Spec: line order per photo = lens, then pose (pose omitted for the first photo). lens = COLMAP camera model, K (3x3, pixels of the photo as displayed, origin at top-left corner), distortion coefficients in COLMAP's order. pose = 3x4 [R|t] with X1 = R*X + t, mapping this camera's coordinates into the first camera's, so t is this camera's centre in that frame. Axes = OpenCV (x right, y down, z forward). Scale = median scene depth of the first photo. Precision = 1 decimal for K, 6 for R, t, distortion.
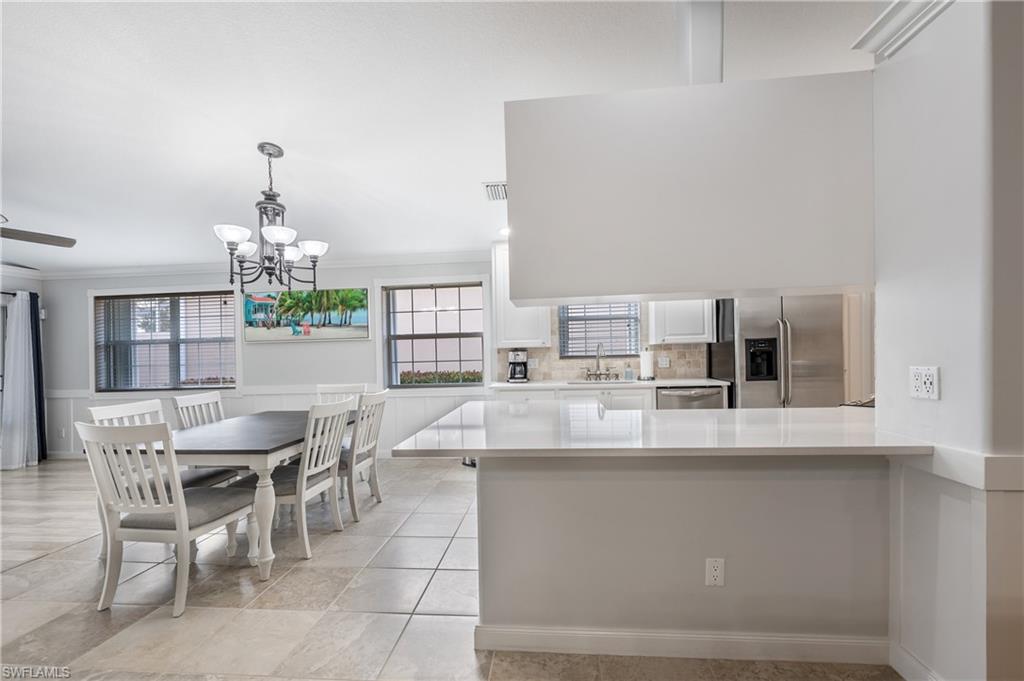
lens RADIAL K [[419.7, 0, 516.2], [0, 419.7, 350.9], [0, 0, 1]] dist [0.000406, 0.000356]
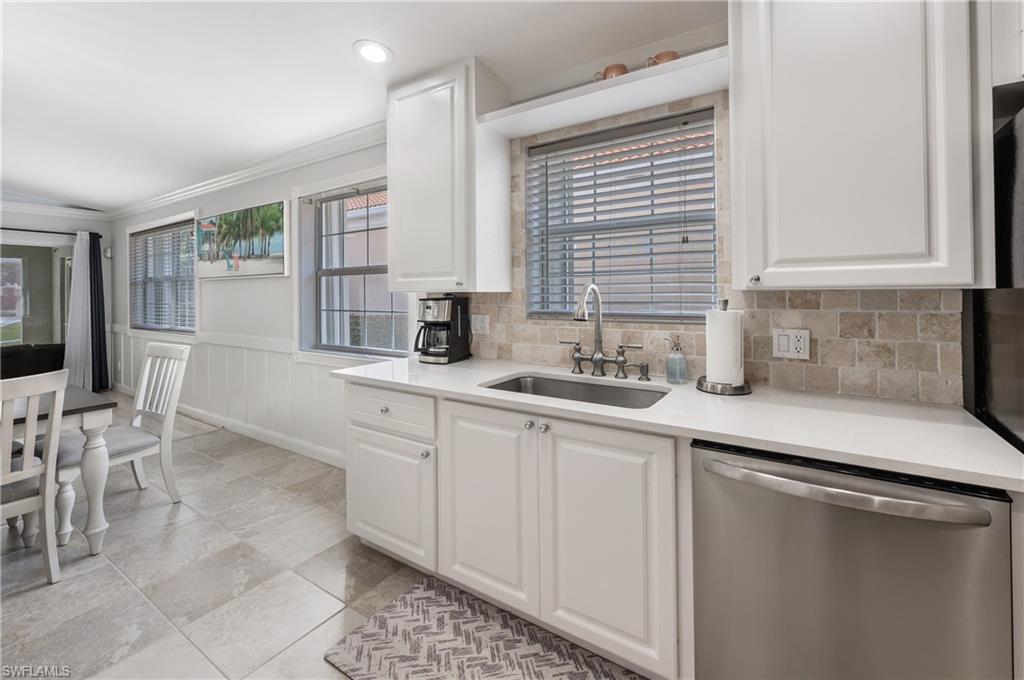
lens RADIAL K [[410.9, 0, 511.6], [0, 410.9, 297.9], [0, 0, 1]] dist [0.001212, 0.000092]
pose [[0.894025, 0.024167, -0.447365, 0.279441], [-0.016724, 0.999648, 0.020580, -0.011760], [0.447705, -0.010918, 0.894115, 0.562957]]
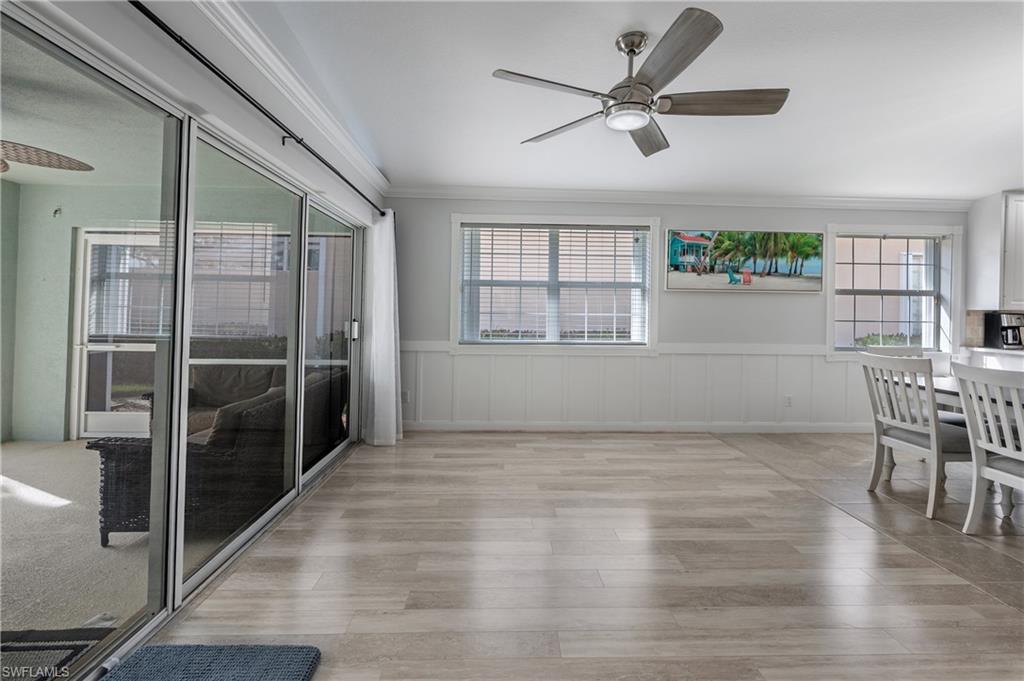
lens RADIAL K [[442.7, 0, 509.6], [0, 442.7, 305.3], [0, 0, 1]] dist [0.003190, 0.000188]
pose [[0.992217, 0.042733, 0.116955, -1.078126], [-0.041171, 0.999028, -0.015738, 0.036990], [-0.117514, 0.010800, 0.993012, 0.180570]]
